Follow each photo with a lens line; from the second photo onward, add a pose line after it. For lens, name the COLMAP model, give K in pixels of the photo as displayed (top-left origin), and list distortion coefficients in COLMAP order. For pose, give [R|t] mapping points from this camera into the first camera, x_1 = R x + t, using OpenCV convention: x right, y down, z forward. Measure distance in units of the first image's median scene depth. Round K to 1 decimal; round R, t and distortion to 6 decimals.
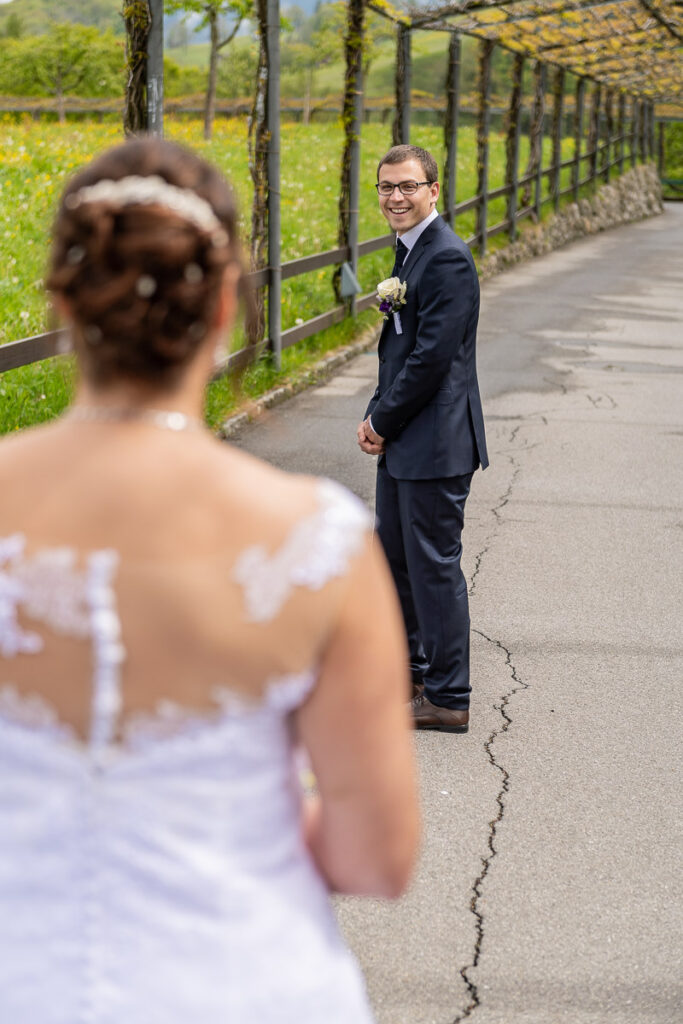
lens RADIAL K [[2096.1, 0, 339.5], [0, 2096.1, 510.7], [0, 0, 1]] dist [0.008844, 0.000000]
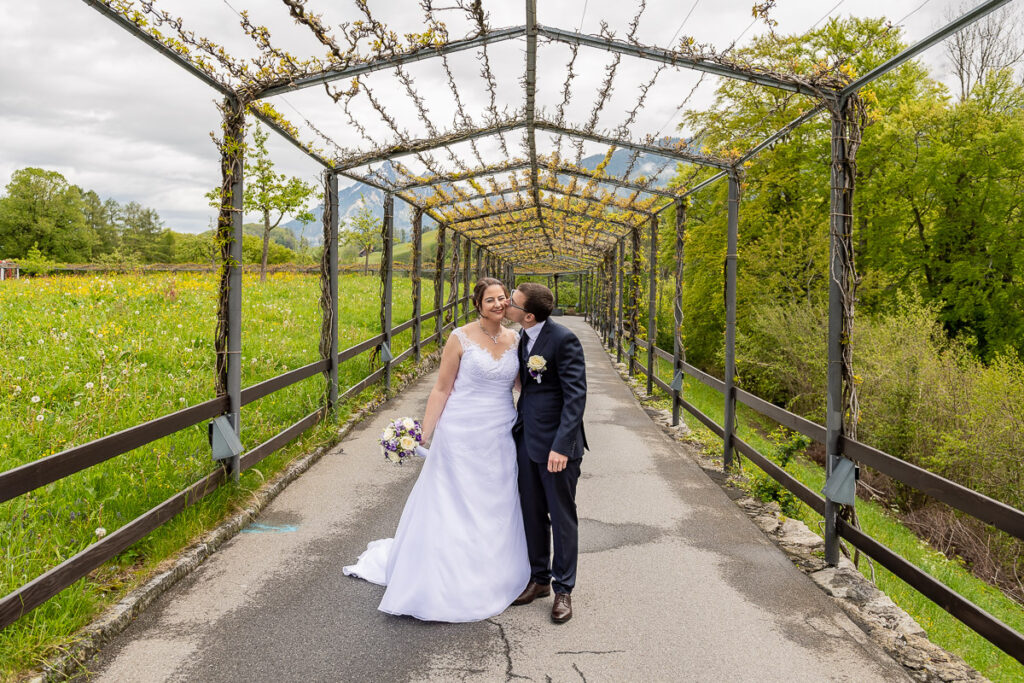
lens RADIAL K [[822.0, 0, 509.8], [0, 822.0, 315.4], [0, 0, 1]] dist [0.001324, -0.001838]
pose [[0.987354, -0.006538, 0.158397, 0.038983], [0.028658, 0.990050, -0.137770, -0.068570], [-0.155920, 0.140567, 0.977717, 0.416930]]
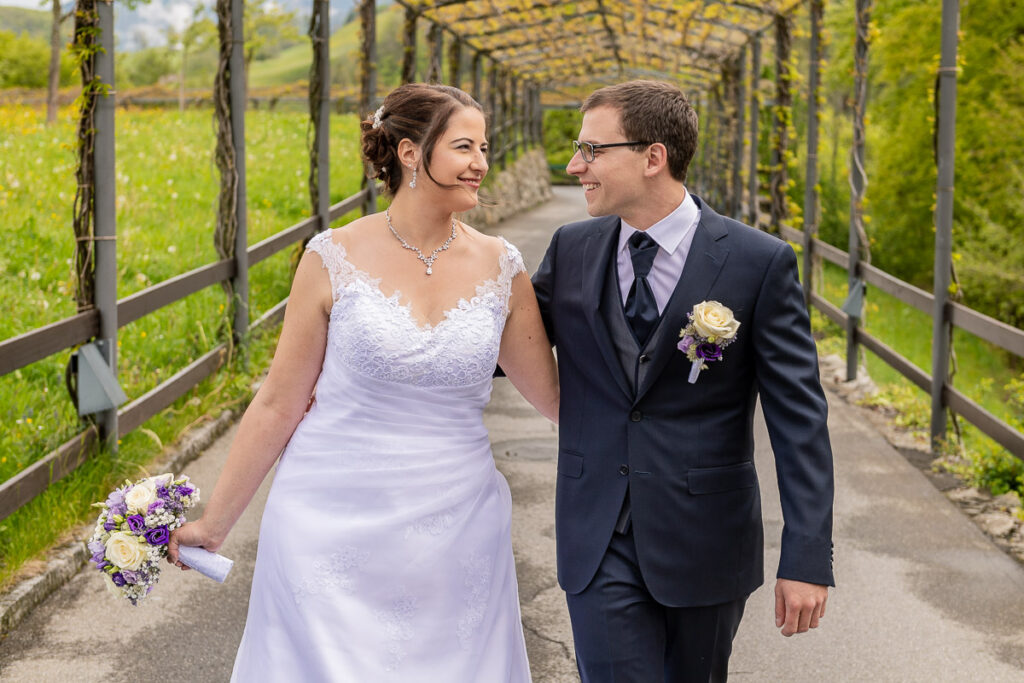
lens RADIAL K [[1684.0, 0, 537.8], [0, 1684.0, 313.4], [0, 0, 1]] dist [-0.002355, 0.000000]
pose [[0.986294, -0.024510, 0.163167, 0.026230], [0.035710, 0.997176, -0.066061, -0.059741], [-0.161087, 0.070982, 0.984384, 0.372812]]
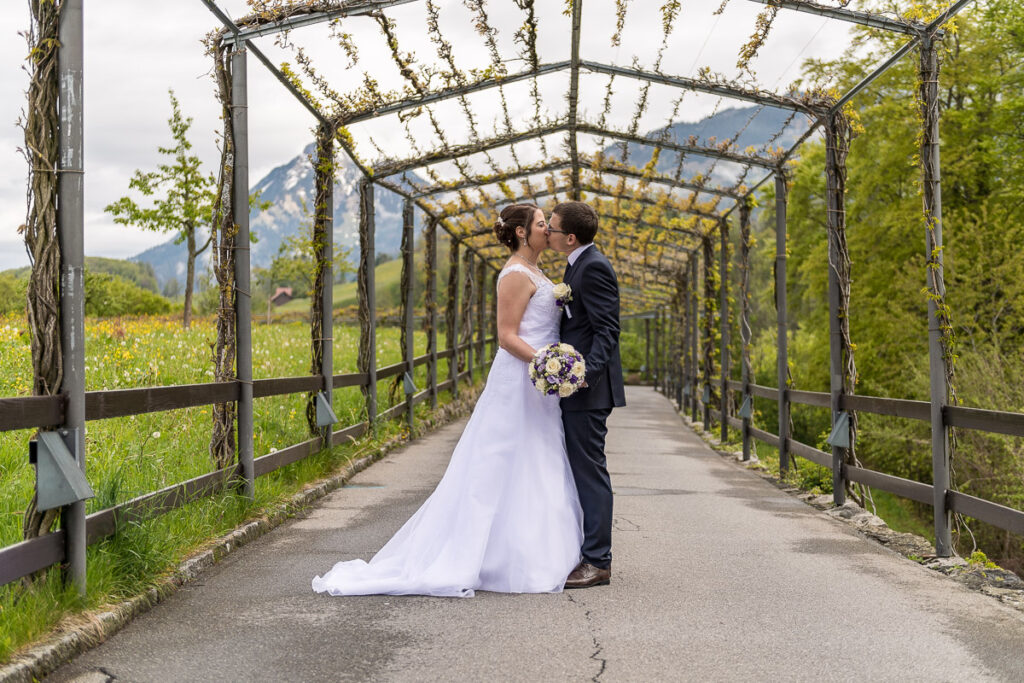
lens RADIAL K [[1485.0, 0, 494.7], [0, 1485.0, 342.6], [0, 0, 1]] dist [-0.025237, 0.000000]
pose [[0.990319, -0.020428, 0.137299, -0.006713], [0.045919, 0.981636, -0.185154, -0.007348], [-0.130996, 0.189666, 0.973071, 0.204844]]
